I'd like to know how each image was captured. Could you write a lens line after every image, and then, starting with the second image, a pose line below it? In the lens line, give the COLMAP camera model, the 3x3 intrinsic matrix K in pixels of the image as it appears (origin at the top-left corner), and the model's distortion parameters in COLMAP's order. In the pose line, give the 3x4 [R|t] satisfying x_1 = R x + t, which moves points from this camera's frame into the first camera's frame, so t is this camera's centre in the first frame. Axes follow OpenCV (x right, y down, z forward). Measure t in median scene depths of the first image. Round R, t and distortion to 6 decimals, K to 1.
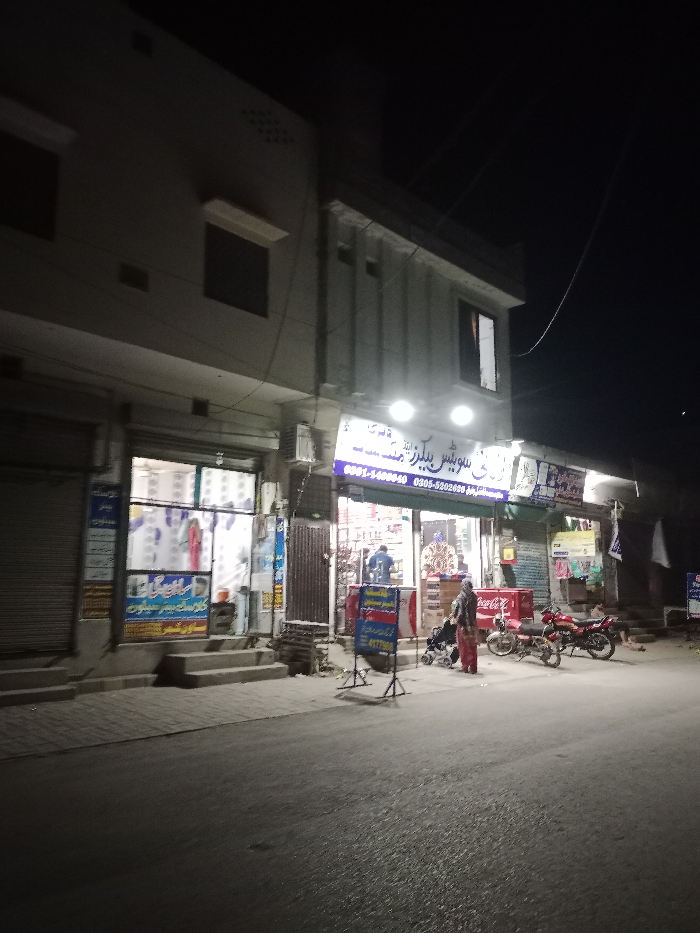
lens RADIAL K [[675.8, 0, 350.7], [0, 675.8, 460.4], [0, 0, 1]] dist [0.008116, 0.000437]
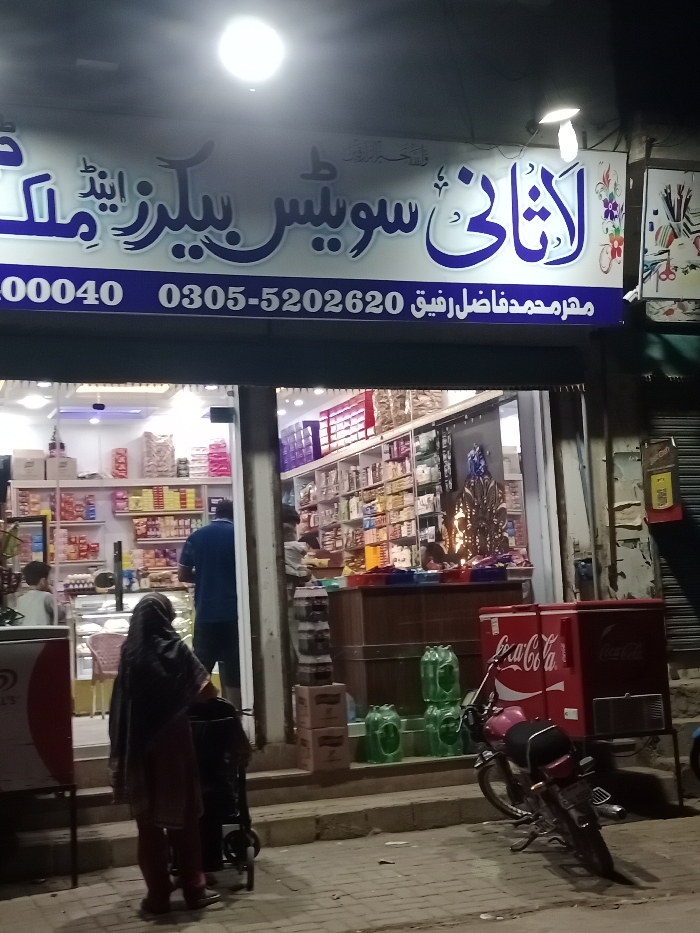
lens RADIAL K [[1343.4, 0, 349.8], [0, 1343.4, 472.6], [0, 0, 1]] dist [0.177784, 0.000000]
pose [[0.911693, -0.107283, -0.396619, 0.398362], [0.137426, 0.989334, 0.048287, 0.090364], [0.387209, -0.098528, 0.916712, 0.416524]]
